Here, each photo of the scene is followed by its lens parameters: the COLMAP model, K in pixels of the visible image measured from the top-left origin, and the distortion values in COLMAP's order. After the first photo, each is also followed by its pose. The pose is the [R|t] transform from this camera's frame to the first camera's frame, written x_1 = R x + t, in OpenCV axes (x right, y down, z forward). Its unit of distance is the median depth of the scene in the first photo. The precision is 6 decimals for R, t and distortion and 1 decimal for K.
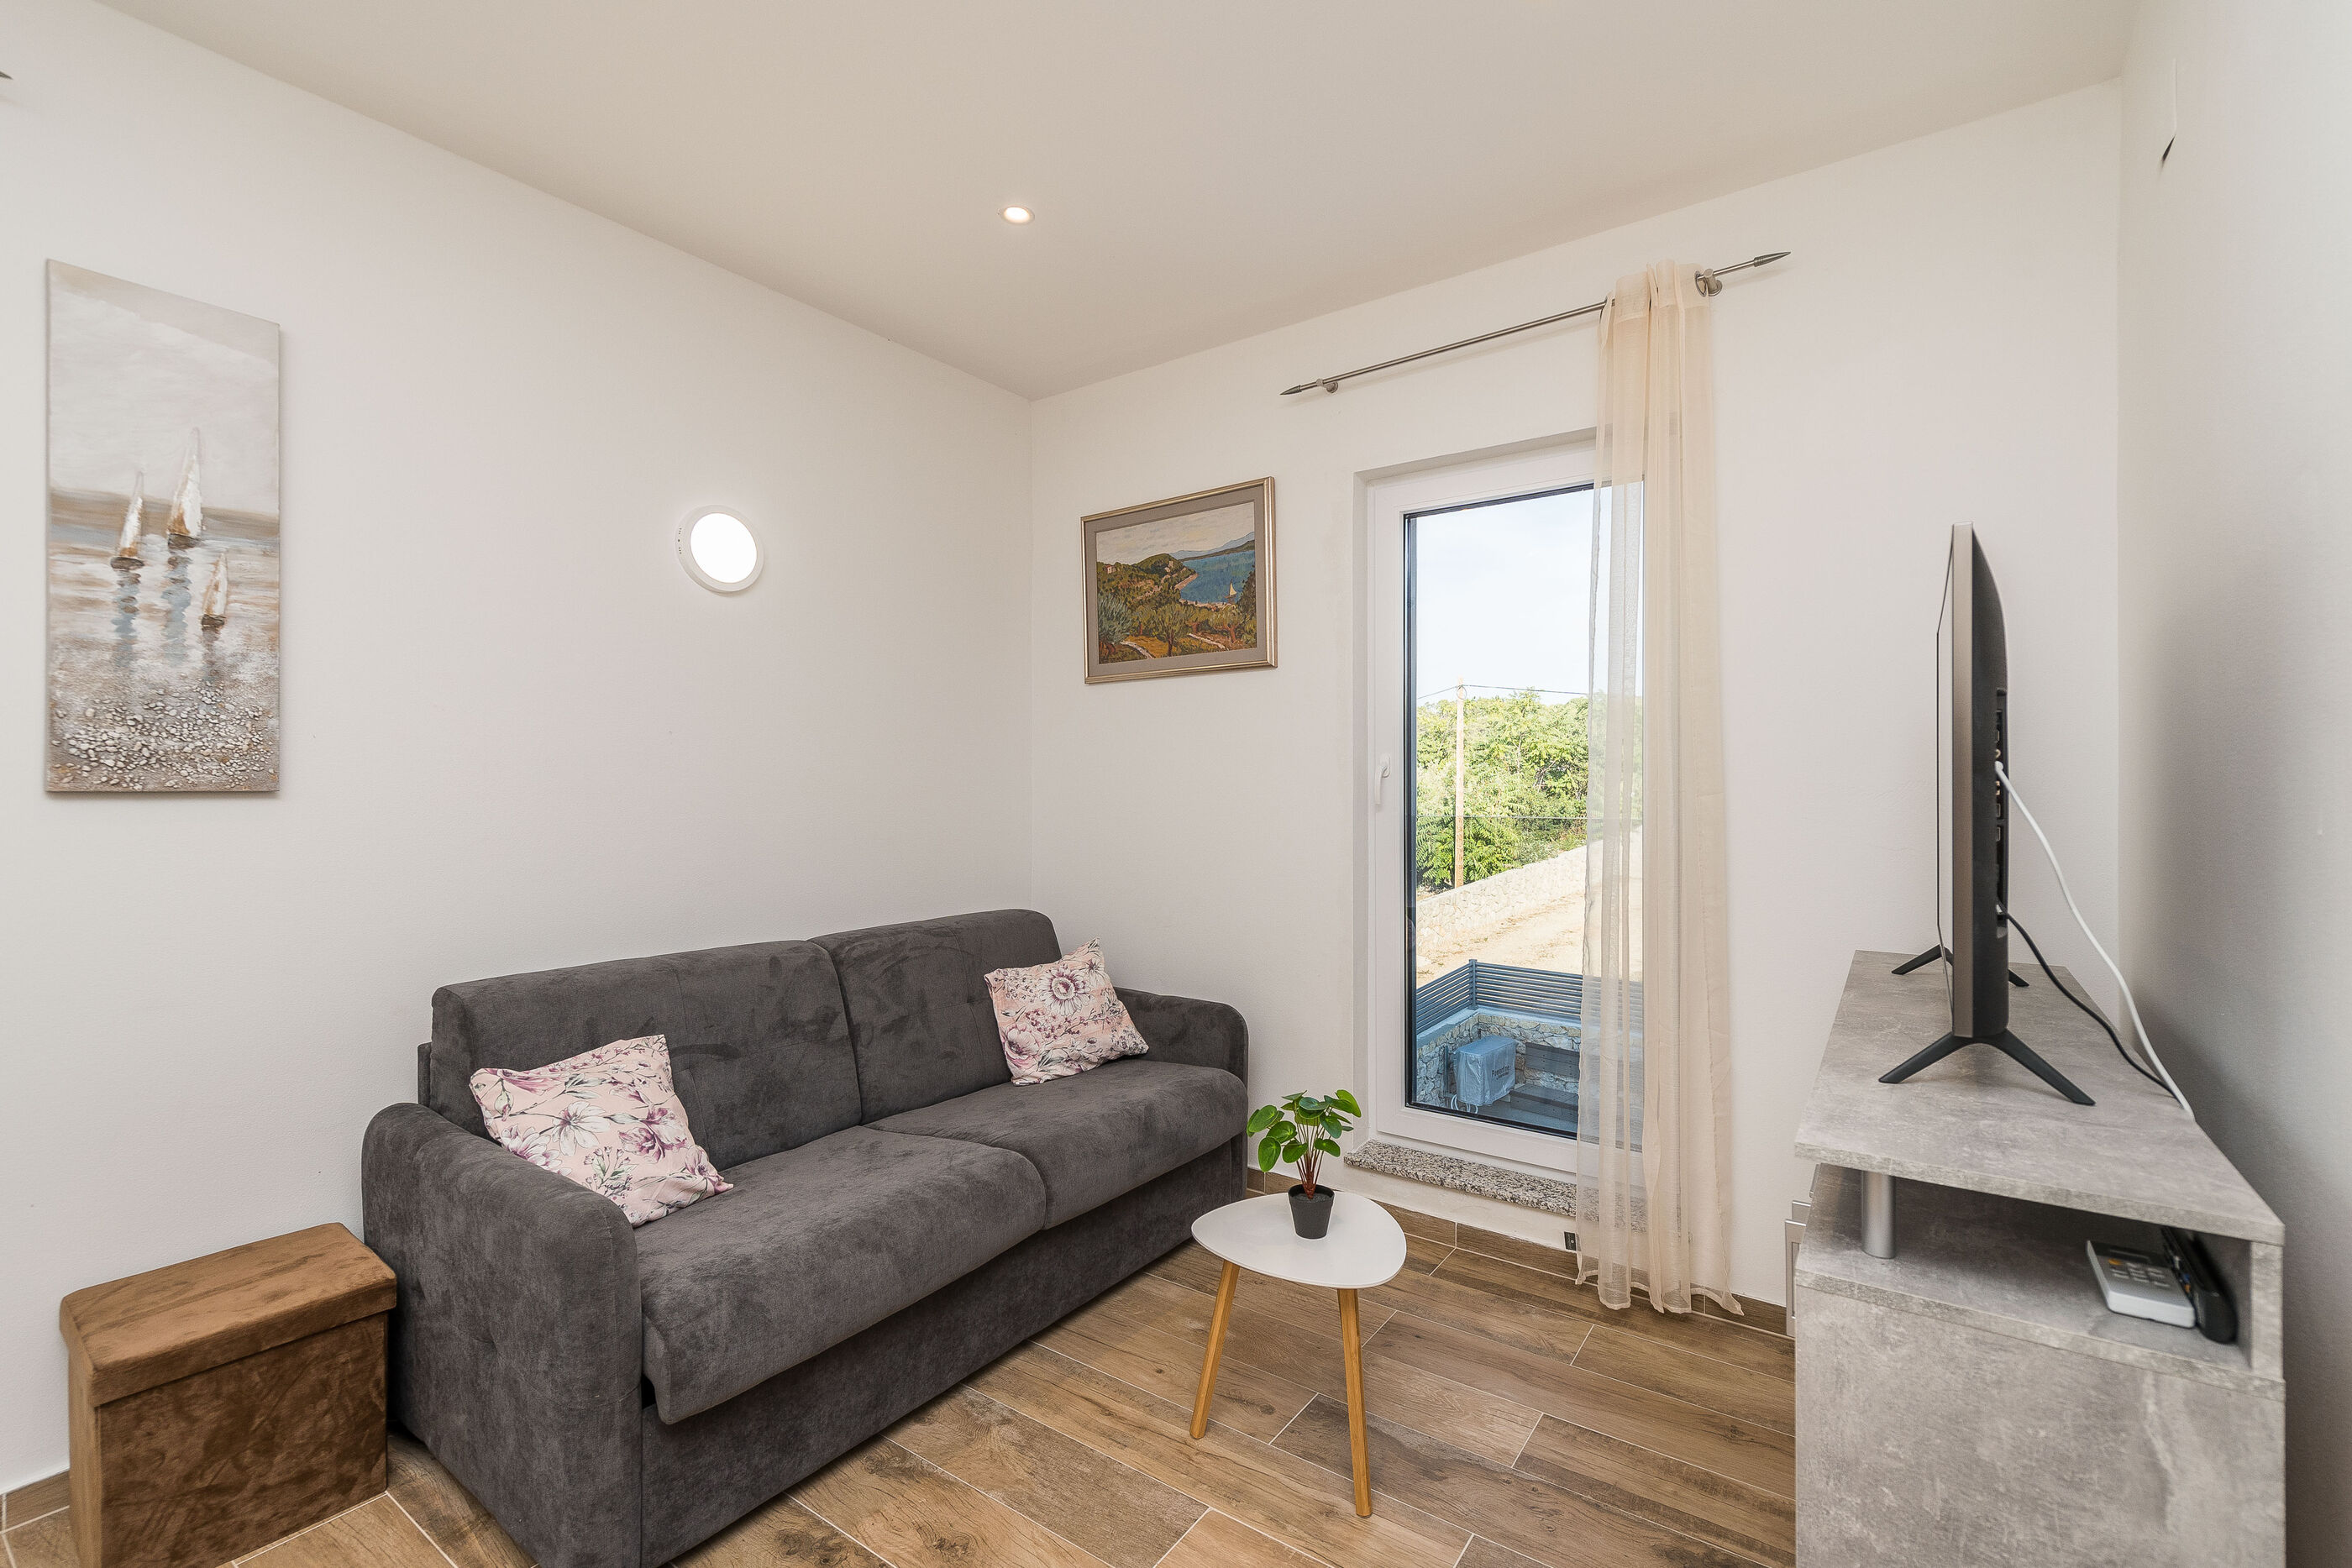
lens RADIAL K [[1012.3, 0, 1187.8], [0, 1012.3, 785.9], [0, 0, 1]] dist [0.012627, -0.006788]
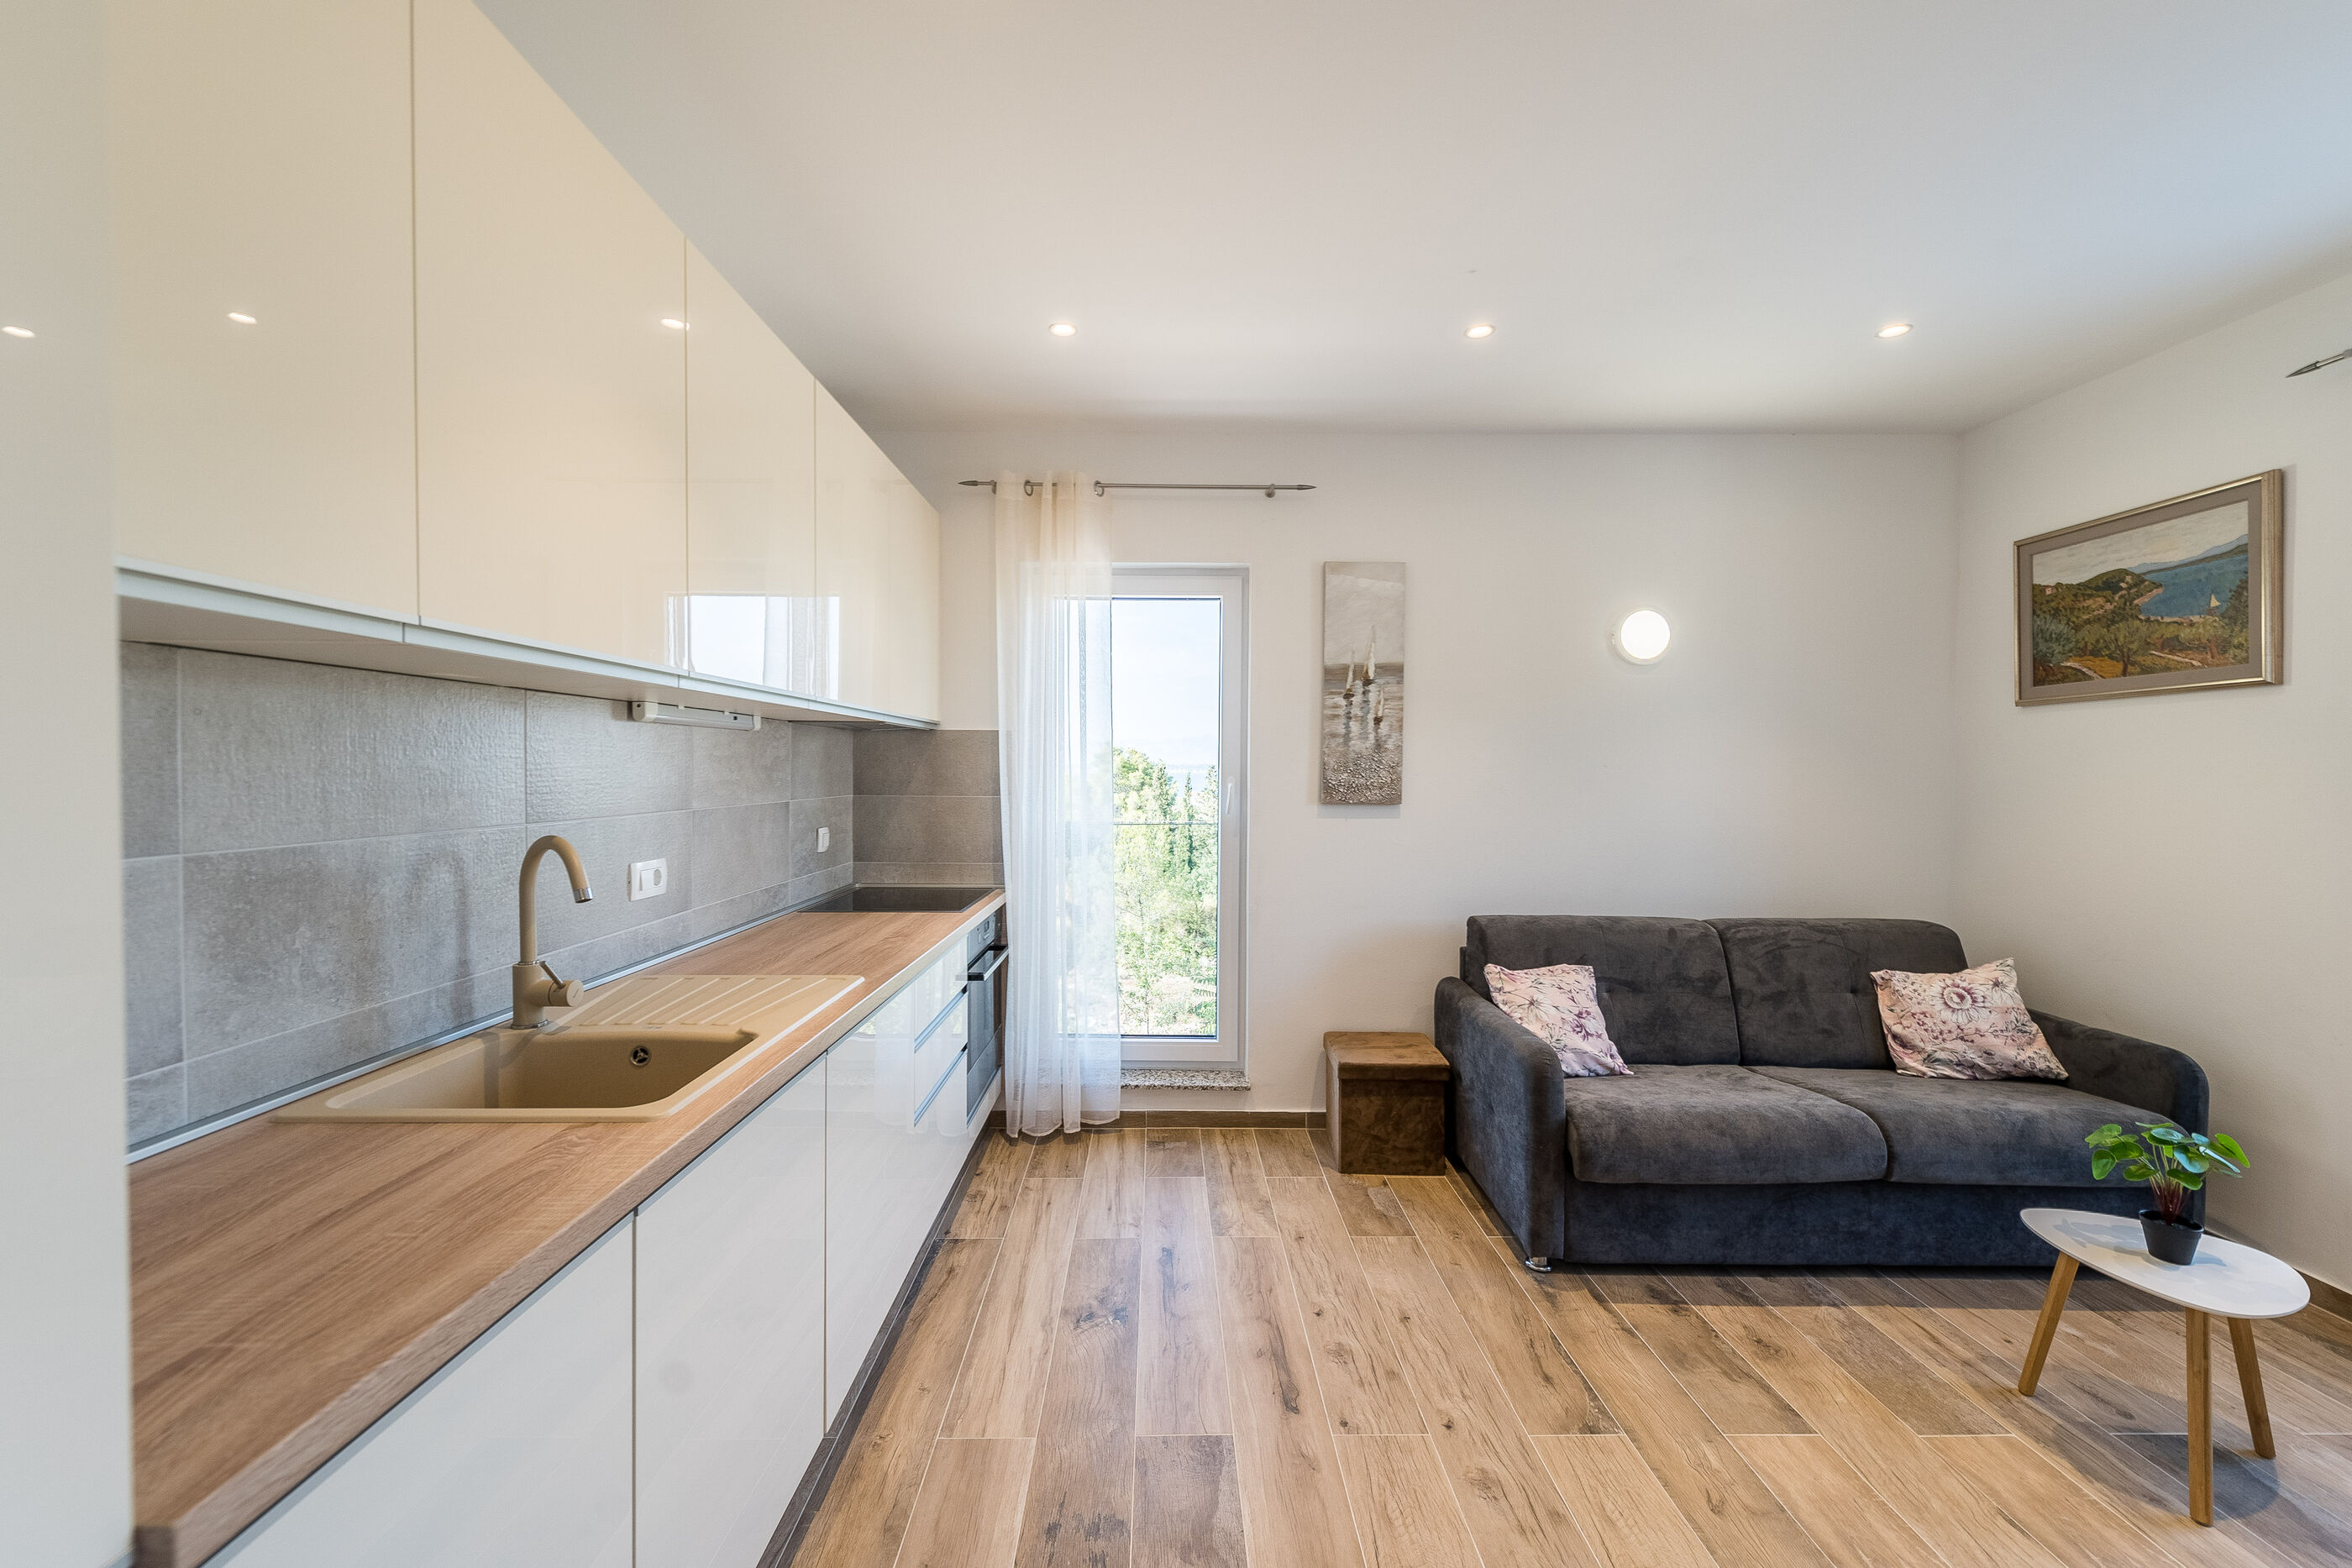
lens RADIAL K [[918.7, 0, 1178.9], [0, 918.7, 786.4], [0, 0, 1]] dist [0.016277, -0.004465]
pose [[0.586679, 0.016723, -0.809647, 0.221975], [-0.007048, 0.999854, 0.015544, -0.042153], [0.809789, -0.003413, 0.586712, -0.299189]]
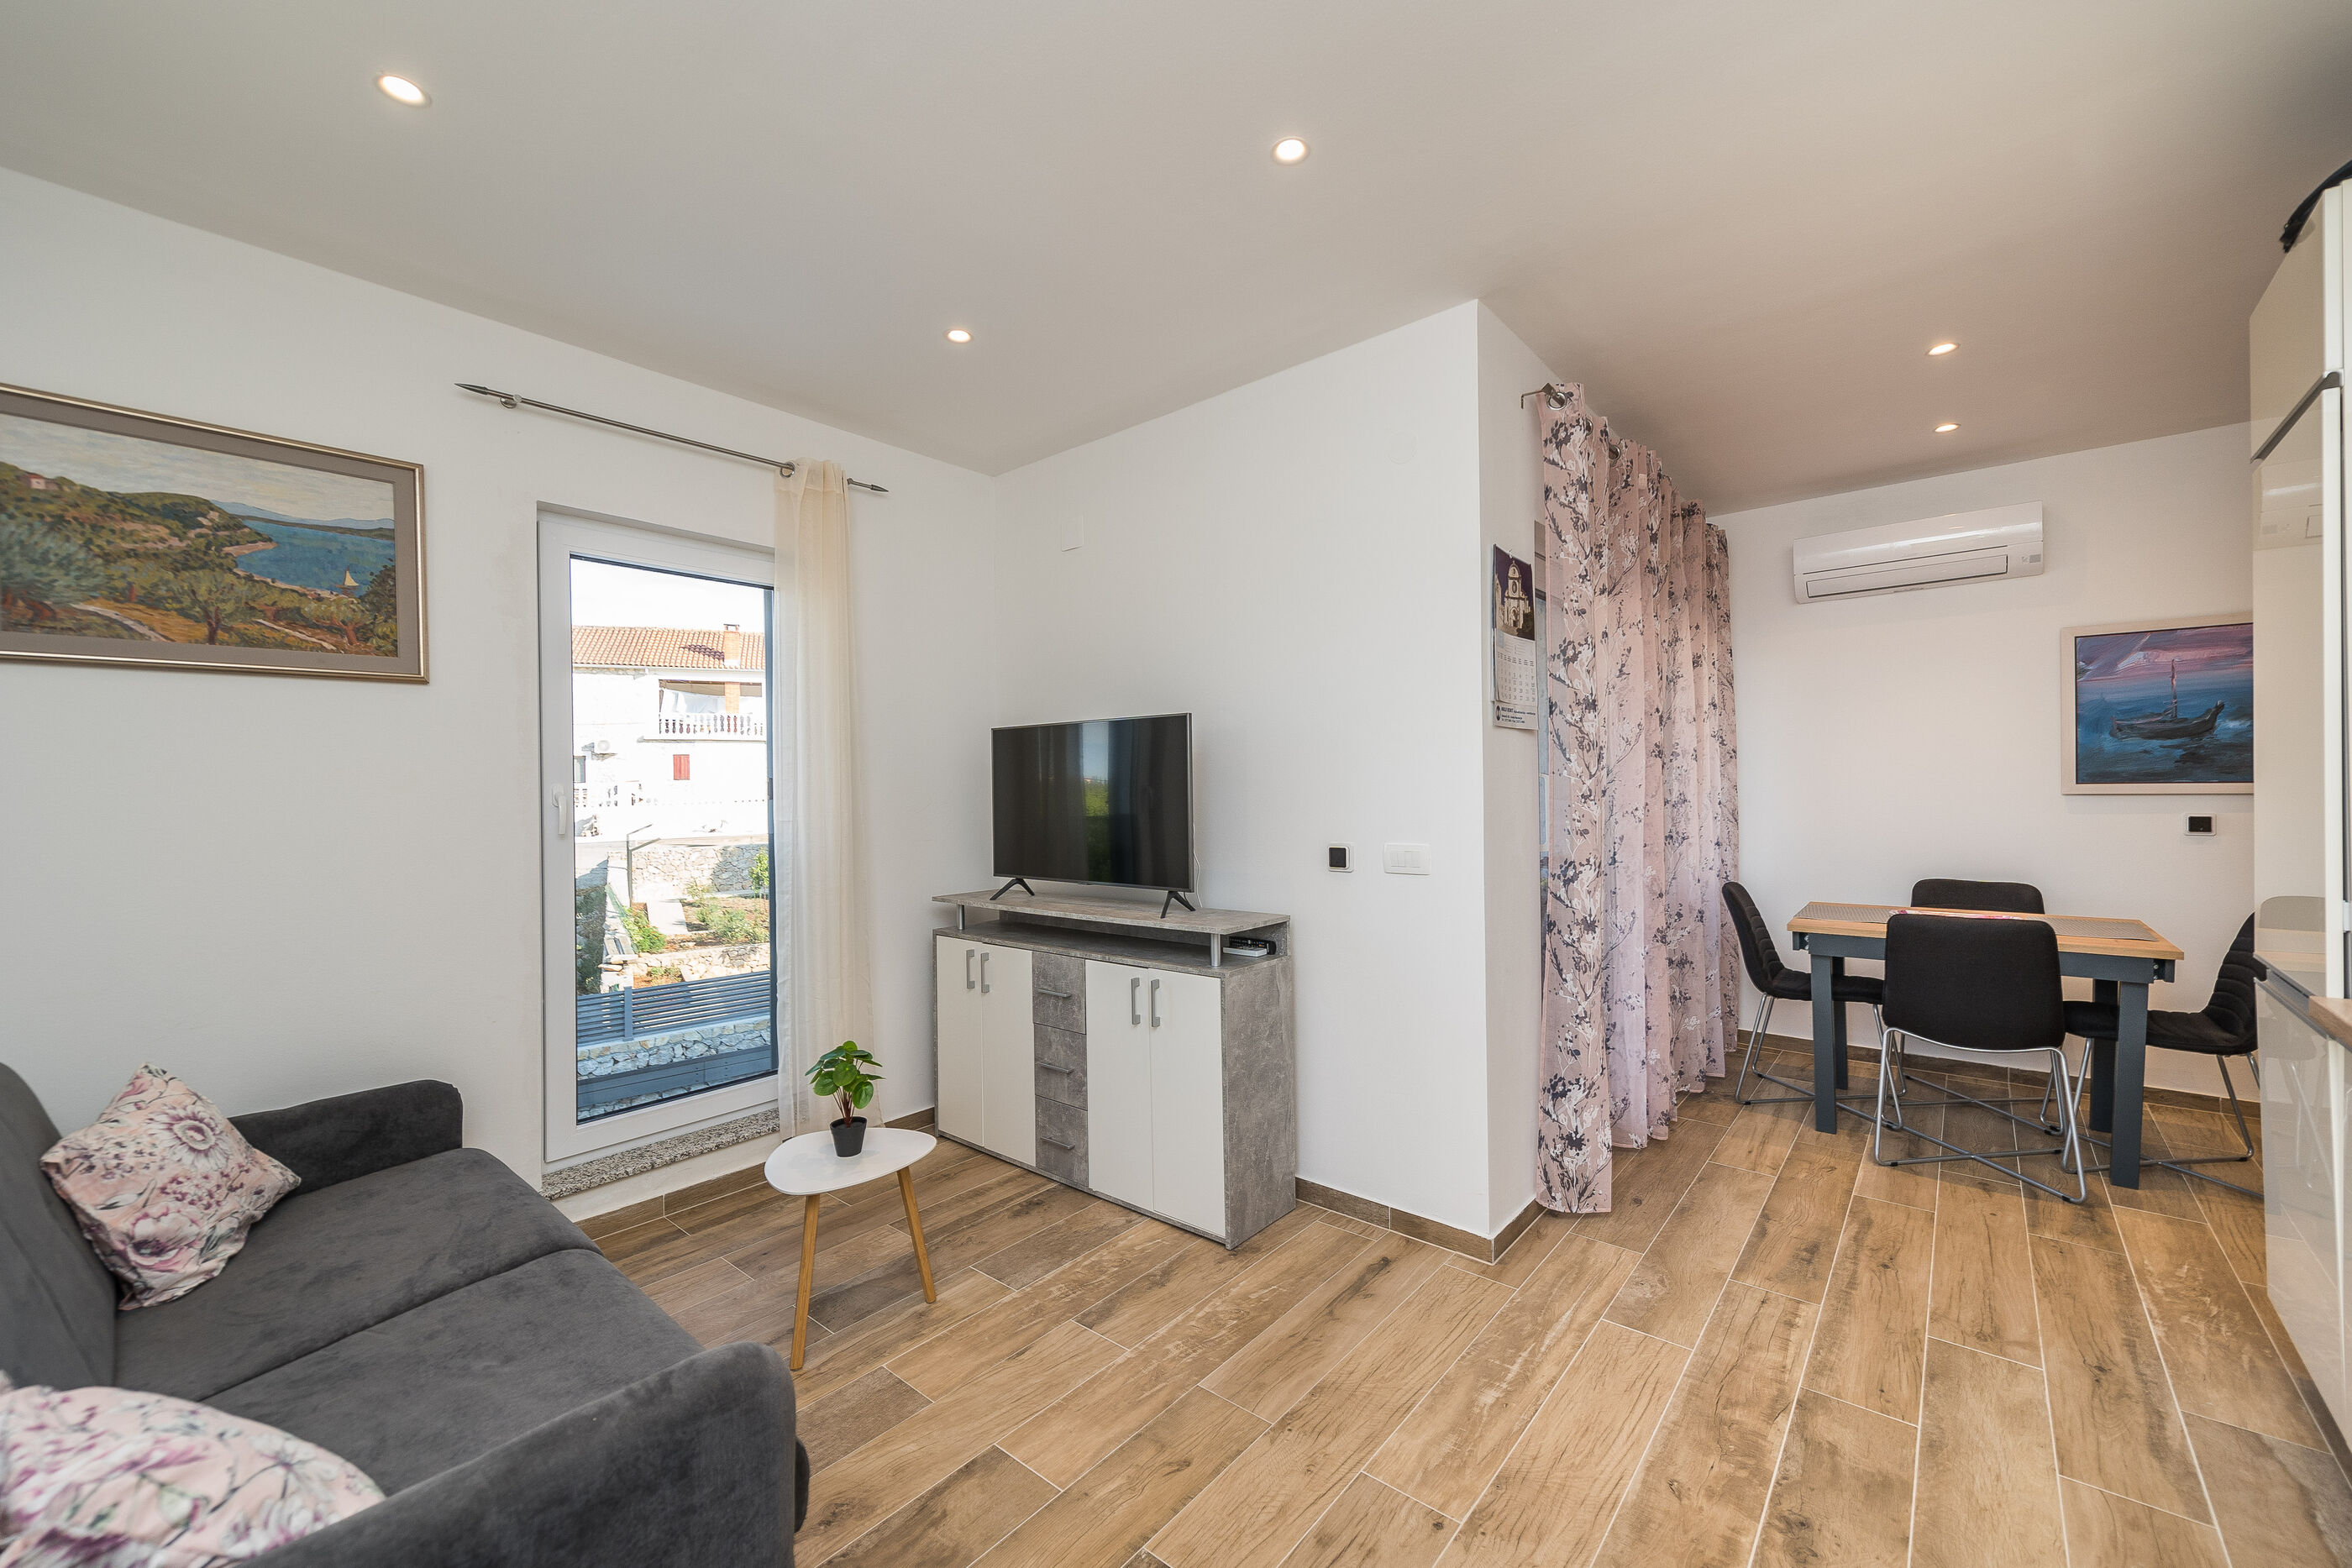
lens RADIAL K [[972.2, 0, 1152.8], [0, 972.2, 776.9], [0, 0, 1]] dist [0.011772, -0.004971]
pose [[0.087494, 0.009694, 0.996118, -0.843009], [0.016810, 0.999796, -0.011206, -0.020706], [-0.996023, 0.017725, 0.087313, 0.369937]]
